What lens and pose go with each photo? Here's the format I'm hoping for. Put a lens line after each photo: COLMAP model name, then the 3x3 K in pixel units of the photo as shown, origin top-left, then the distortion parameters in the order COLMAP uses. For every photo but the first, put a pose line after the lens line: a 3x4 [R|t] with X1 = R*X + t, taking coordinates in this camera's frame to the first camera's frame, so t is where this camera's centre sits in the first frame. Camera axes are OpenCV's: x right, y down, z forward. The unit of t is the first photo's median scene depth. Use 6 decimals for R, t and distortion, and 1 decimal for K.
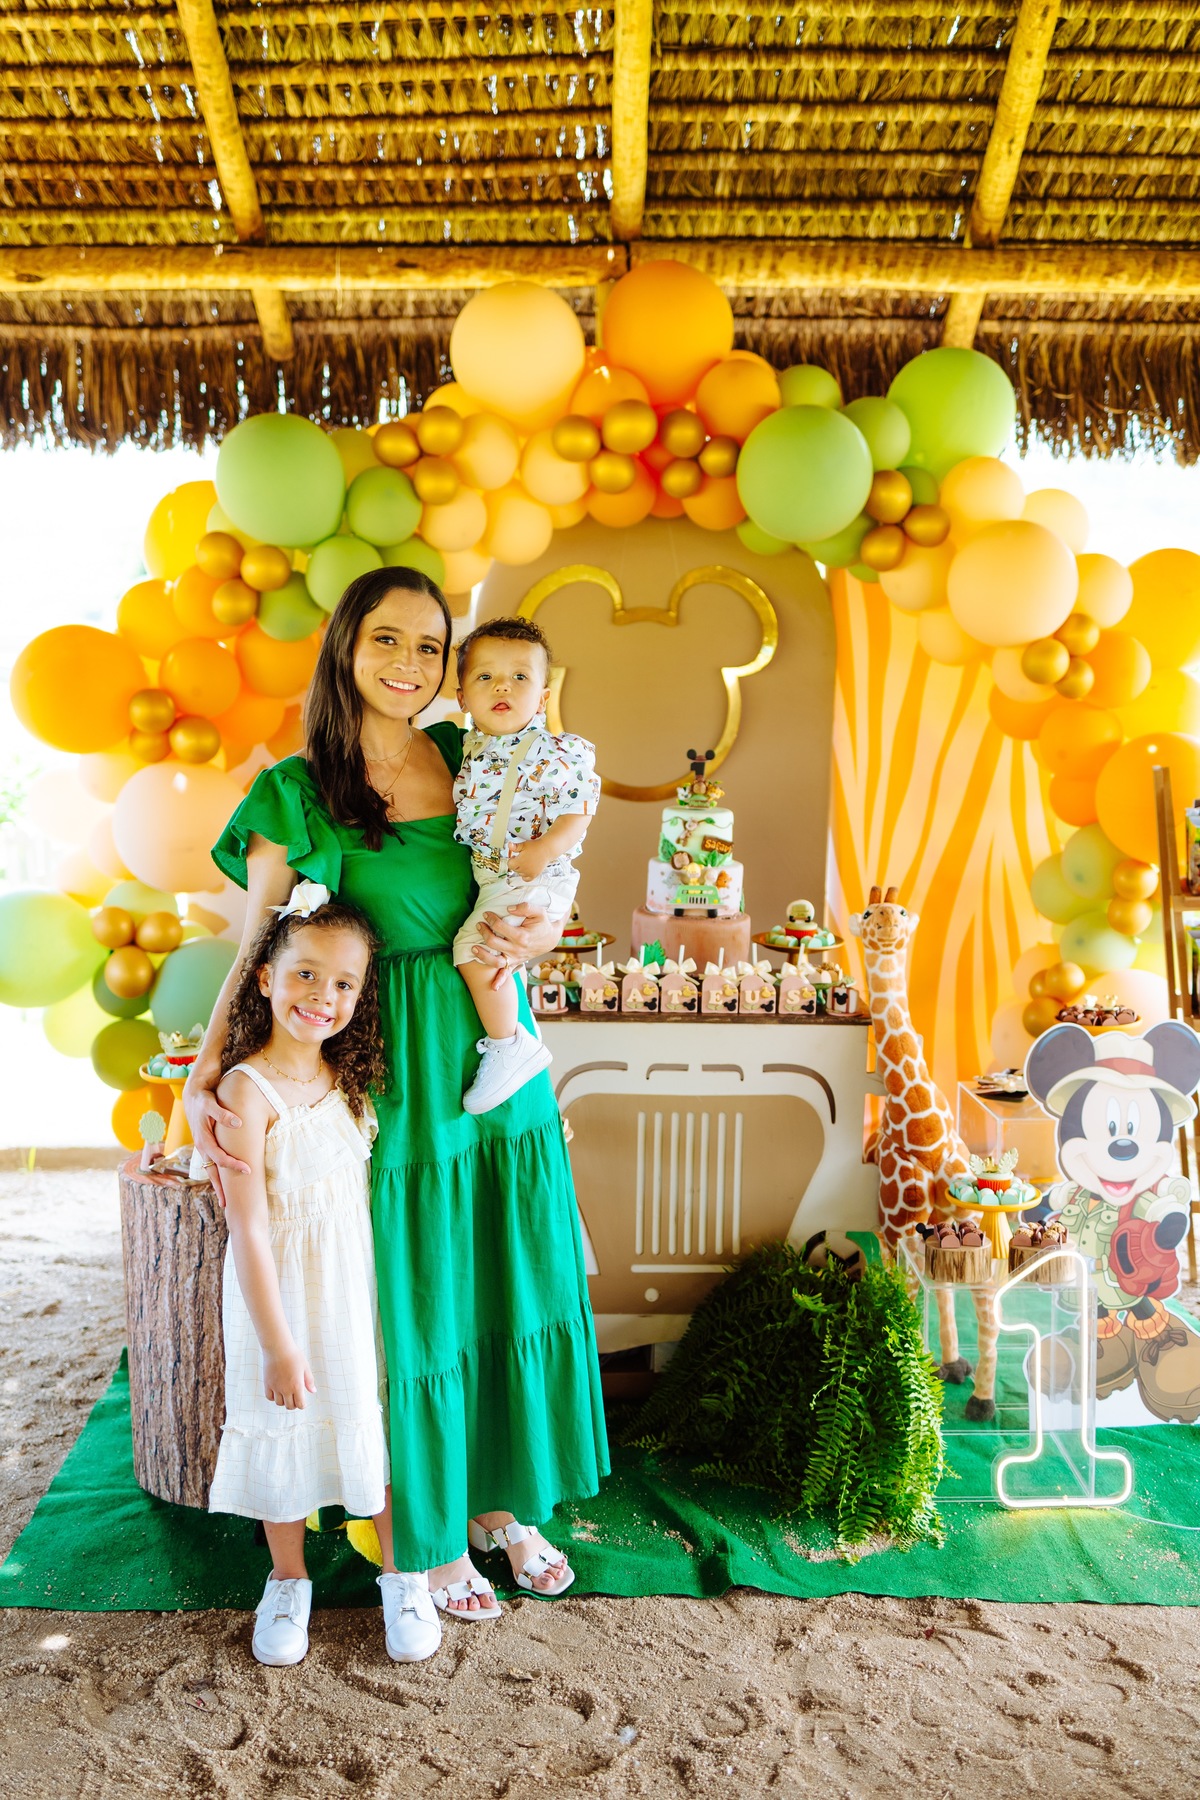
lens RADIAL K [[1757.0, 0, 597.4], [0, 1757.0, 901.4], [0, 0, 1]] dist [0.015610, 0.000000]
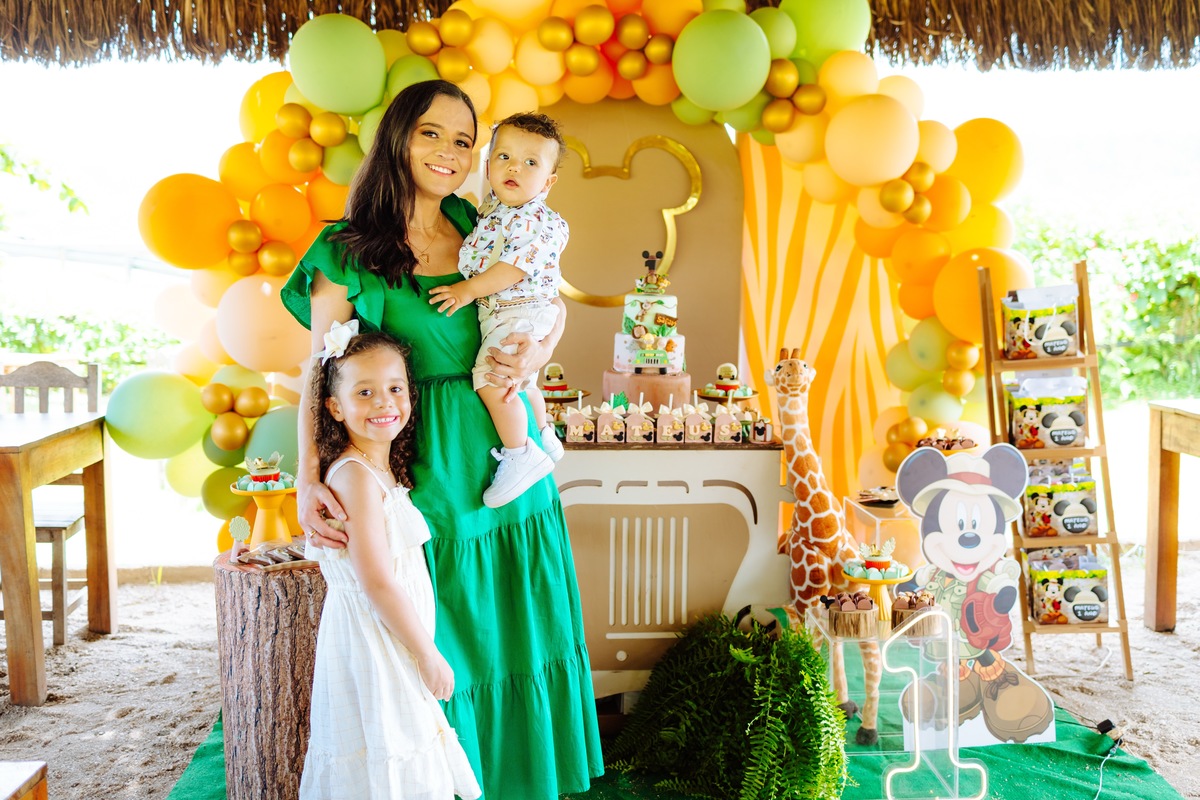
lens RADIAL K [[1171.4, 0, 607.7], [0, 1171.4, 402.0], [0, 0, 1]] dist [0.015610, 0.000000]
pose [[0.999238, -0.011380, 0.037344, -0.010849], [0.012094, 0.999747, -0.018969, 0.048597], [-0.037119, 0.019406, 0.999122, 0.108757]]
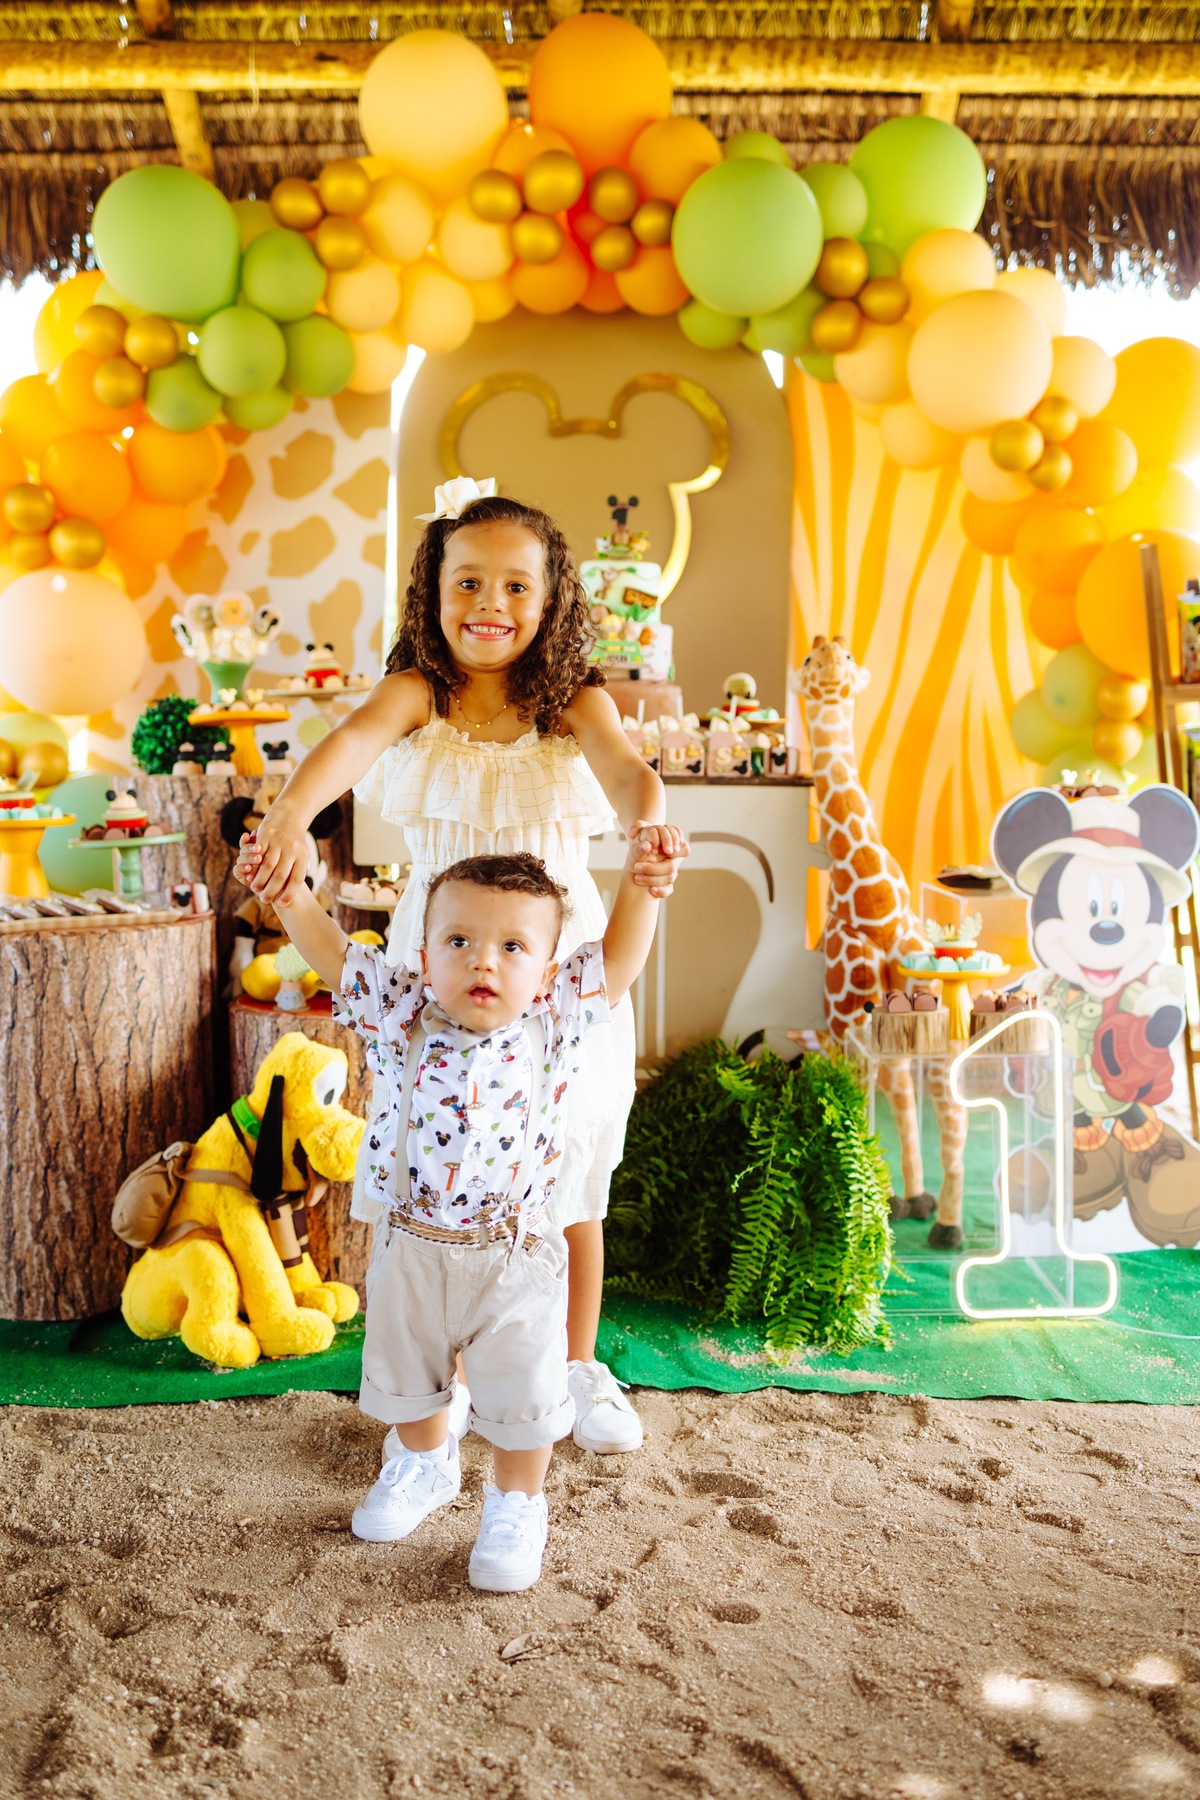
lens RADIAL K [[1757.0, 0, 605.0], [0, 1757.0, 885.8], [0, 0, 1]] dist [0.015610, 0.000000]
pose [[0.999970, -0.004068, -0.006538, 0.057491], [0.003762, 0.998932, -0.046047, 0.157059], [0.006718, 0.046021, 0.998918, 0.131598]]
